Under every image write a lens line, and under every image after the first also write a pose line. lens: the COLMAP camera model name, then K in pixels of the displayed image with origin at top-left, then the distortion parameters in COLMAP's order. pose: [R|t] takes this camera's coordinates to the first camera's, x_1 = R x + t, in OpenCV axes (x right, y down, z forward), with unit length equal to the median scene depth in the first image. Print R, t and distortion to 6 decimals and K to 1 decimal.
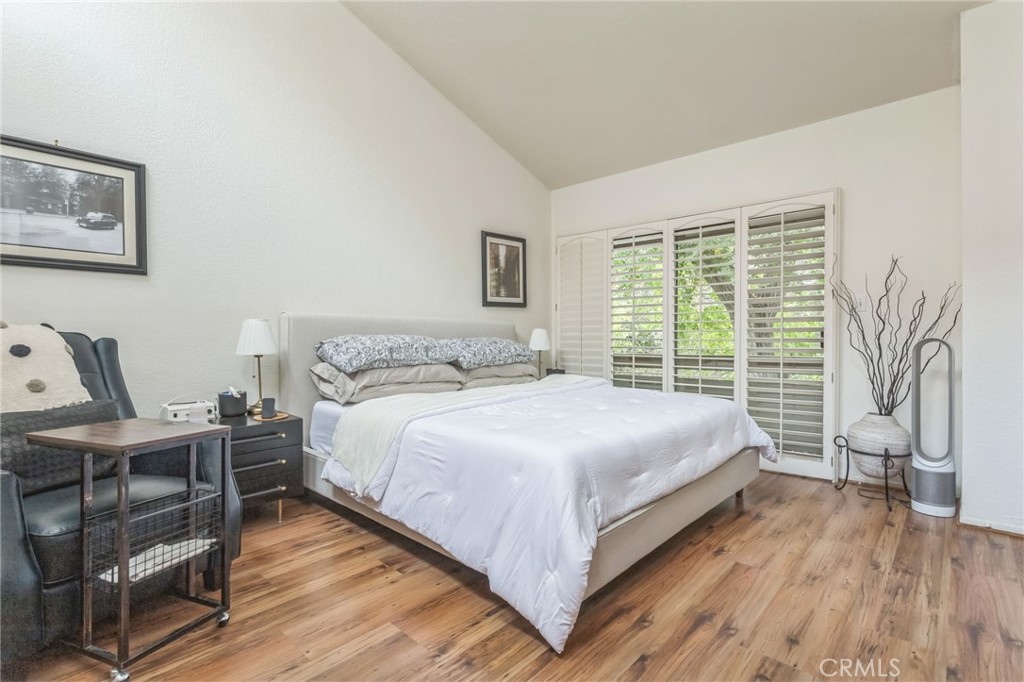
lens RADIAL K [[489.0, 0, 509.5], [0, 489.0, 336.2], [0, 0, 1]] dist [-0.004826, 0.000882]
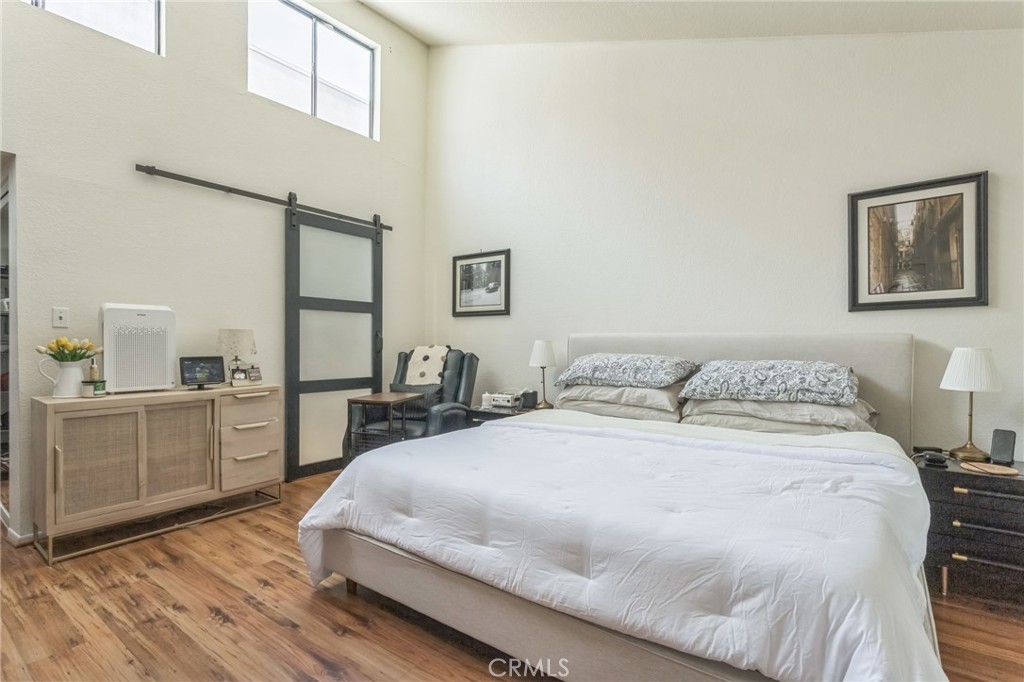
lens RADIAL K [[489.0, 0, 510.0], [0, 489.0, 344.4], [0, 0, 1]] dist [-0.004826, 0.000882]
pose [[0.101890, 0.005935, -0.994778, 0.771313], [-0.003089, 0.999979, 0.005650, -0.029197], [0.994791, 0.002497, 0.101906, 0.703176]]
